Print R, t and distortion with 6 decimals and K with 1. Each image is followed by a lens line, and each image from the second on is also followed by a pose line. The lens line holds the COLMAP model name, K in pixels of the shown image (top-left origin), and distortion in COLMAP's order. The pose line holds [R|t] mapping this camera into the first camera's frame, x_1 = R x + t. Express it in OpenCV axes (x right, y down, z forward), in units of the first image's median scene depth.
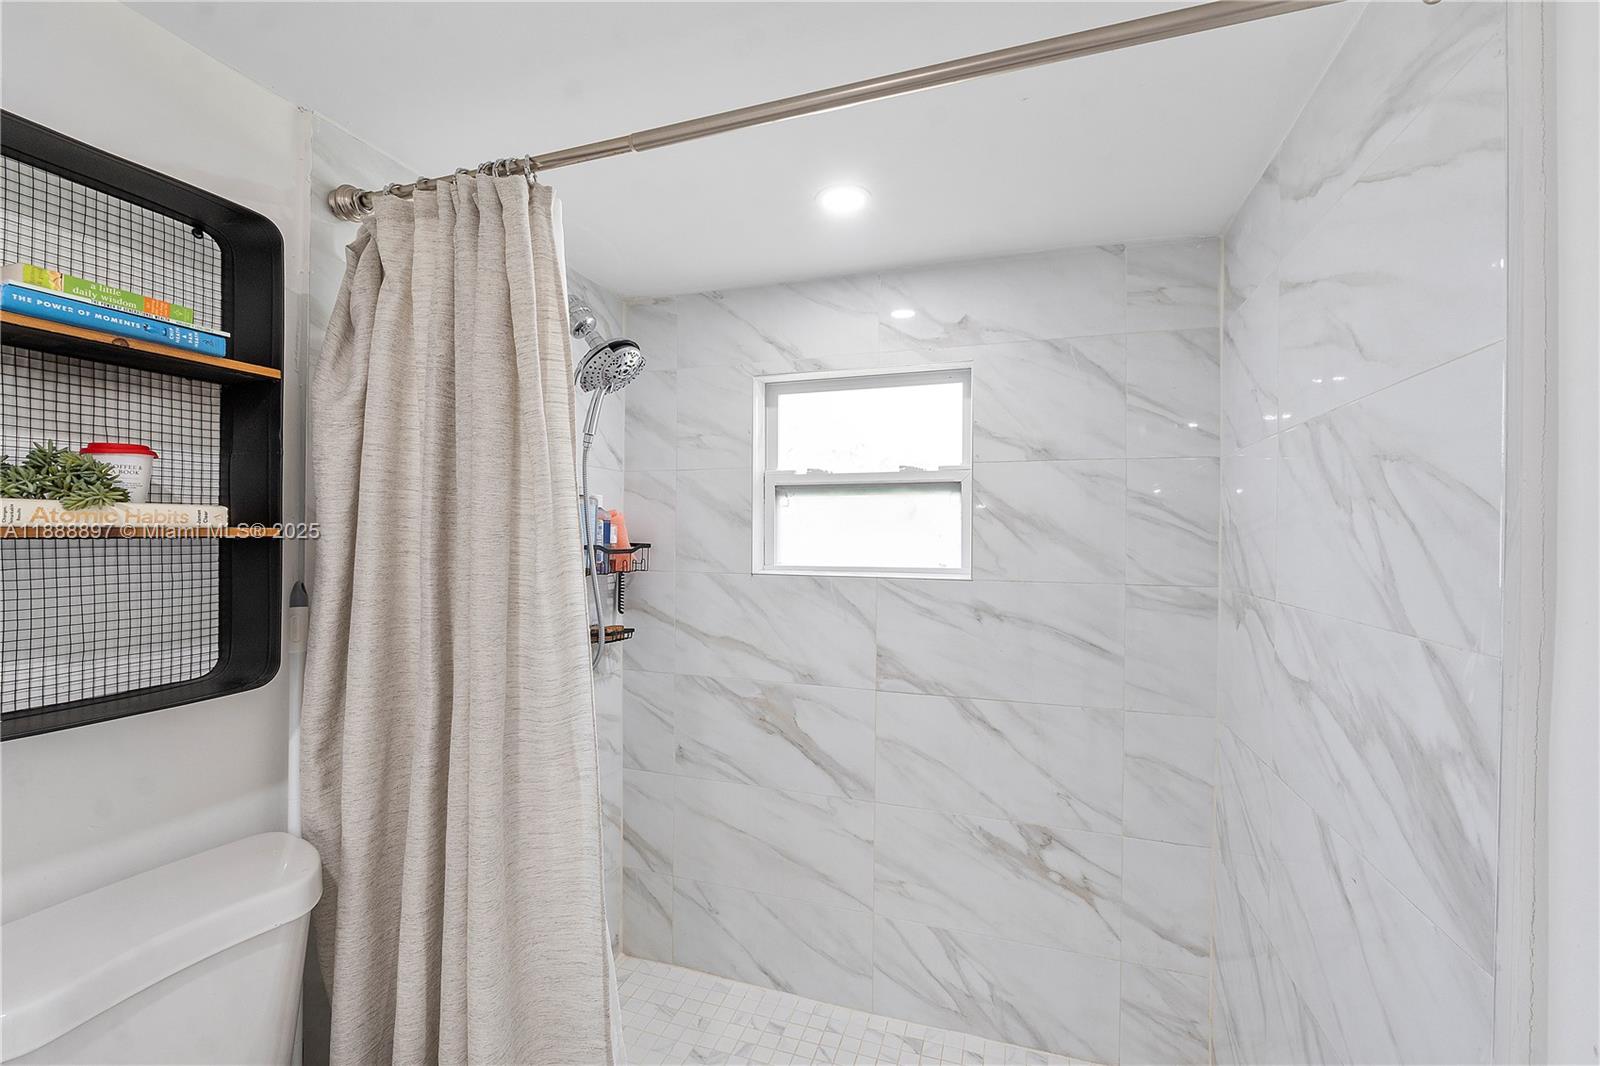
lens RADIAL K [[686.0, 0, 796.4], [0, 686.0, 532.5], [0, 0, 1]] dist [-0.006252, 0.001100]
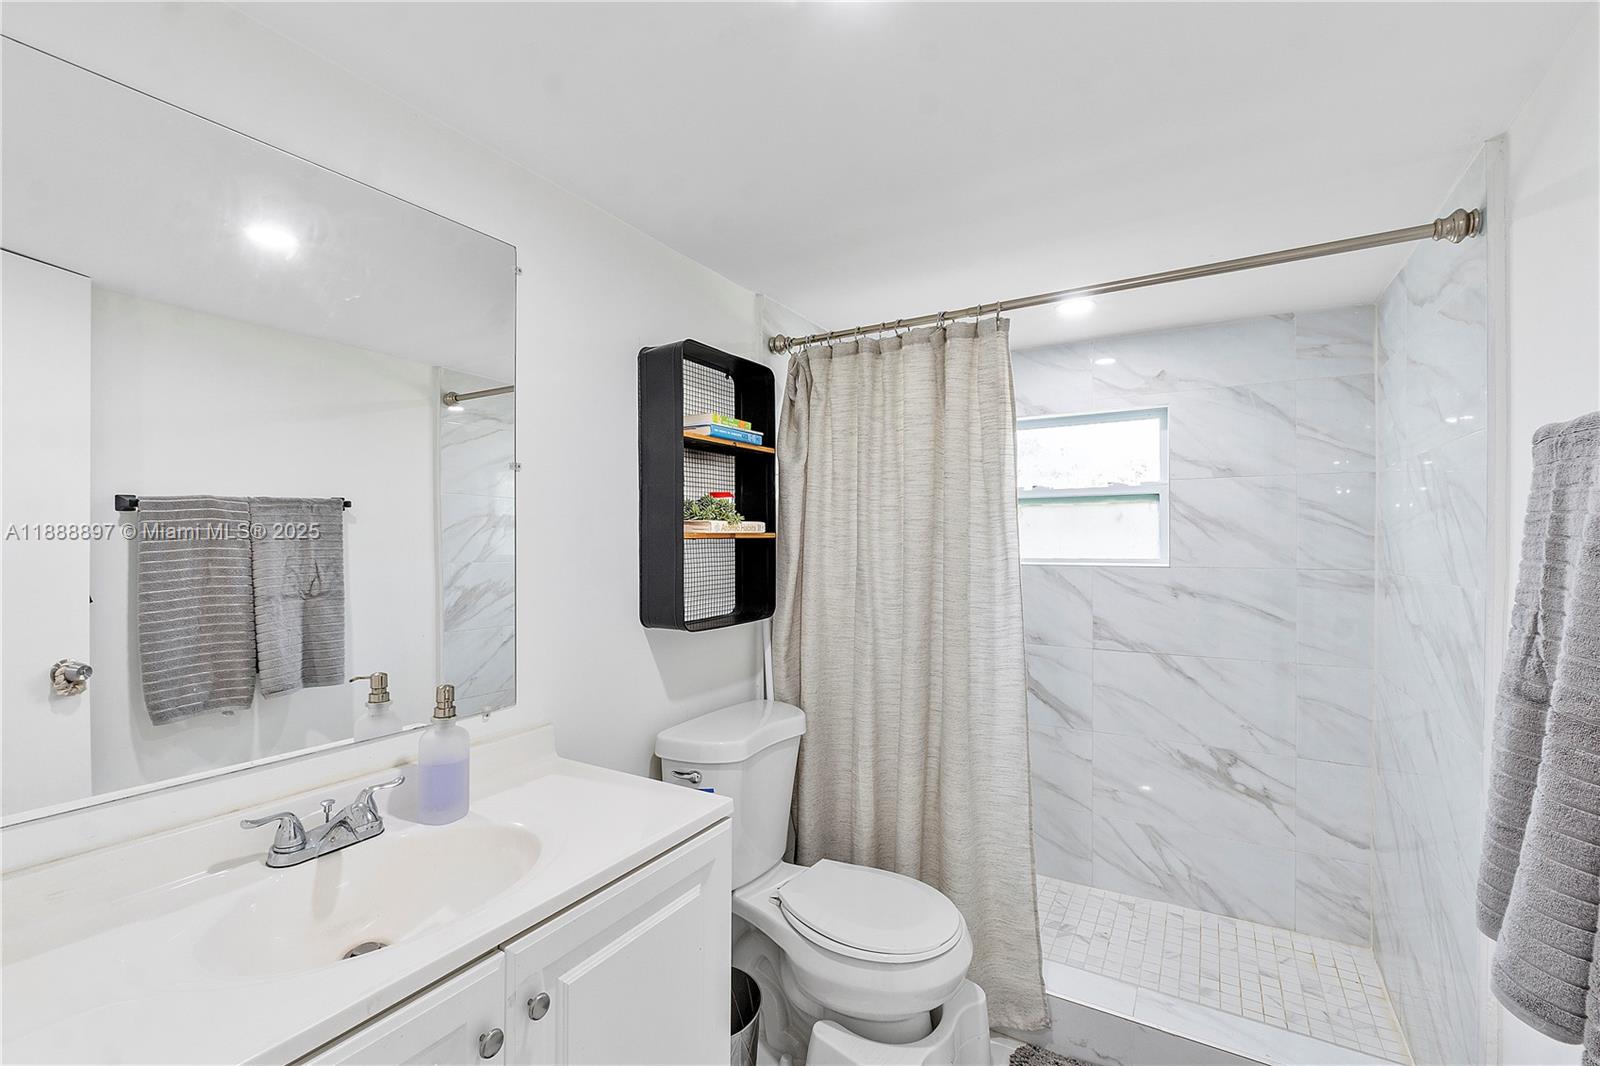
lens RADIAL K [[686.0, 0, 800.3], [0, 686.0, 538.5], [0, 0, 1]] dist [-0.006252, 0.001100]
pose [[0.976872, -0.010331, -0.213576, -0.174756], [0.010845, 0.999940, 0.001237, 0.004003], [0.213550, -0.003524, 0.976926, -0.495788]]
